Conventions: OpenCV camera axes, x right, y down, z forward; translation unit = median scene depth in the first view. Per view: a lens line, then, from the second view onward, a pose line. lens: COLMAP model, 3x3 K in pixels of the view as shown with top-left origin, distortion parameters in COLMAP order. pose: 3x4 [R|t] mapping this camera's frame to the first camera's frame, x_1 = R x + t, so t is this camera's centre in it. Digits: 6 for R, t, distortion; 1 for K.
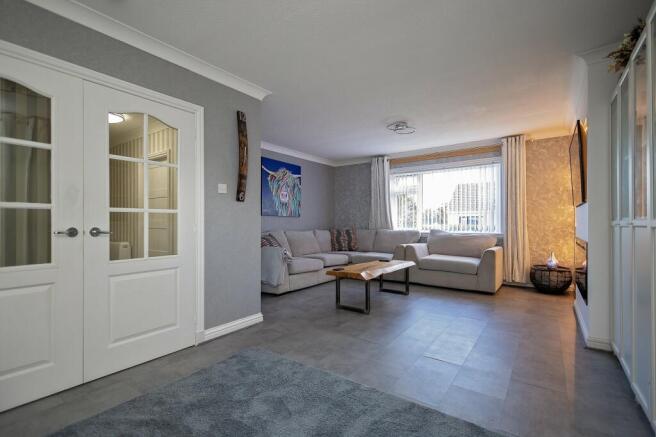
lens RADIAL K [[297.7, 0, 330.1], [0, 297.7, 221.7], [0, 0, 1]] dist [0.000453, 0.000019]
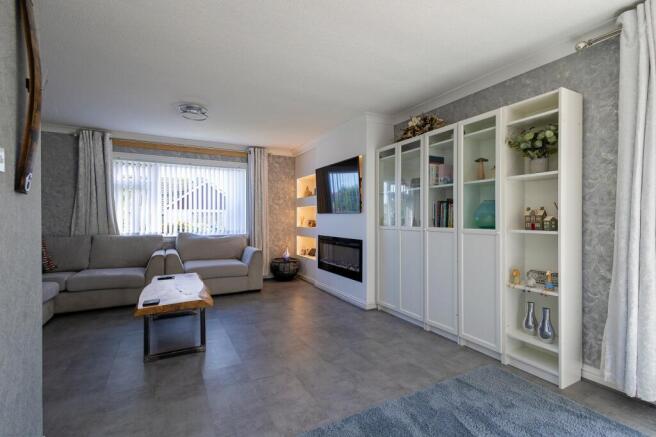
lens RADIAL K [[297.7, 0, 330.1], [0, 297.7, 221.7], [0, 0, 1]] dist [0.000453, 0.000019]
pose [[0.437459, -0.008736, 0.899196, -0.271015], [-0.002790, 0.999935, 0.011072, -0.018210], [-0.899234, -0.007353, 0.437406, 0.249151]]
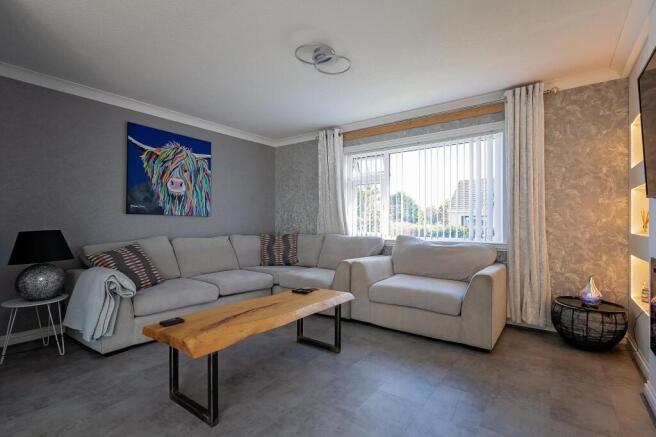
lens RADIAL K [[311.4, 0, 326.4], [0, 311.4, 220.9], [0, 0, 1]] dist [0.002864, 0.000395]
pose [[0.999953, 0.001214, -0.009613, 0.205680], [-0.001211, 0.999999, 0.000287, -0.006785], [0.009614, -0.000275, 0.999954, 0.337140]]
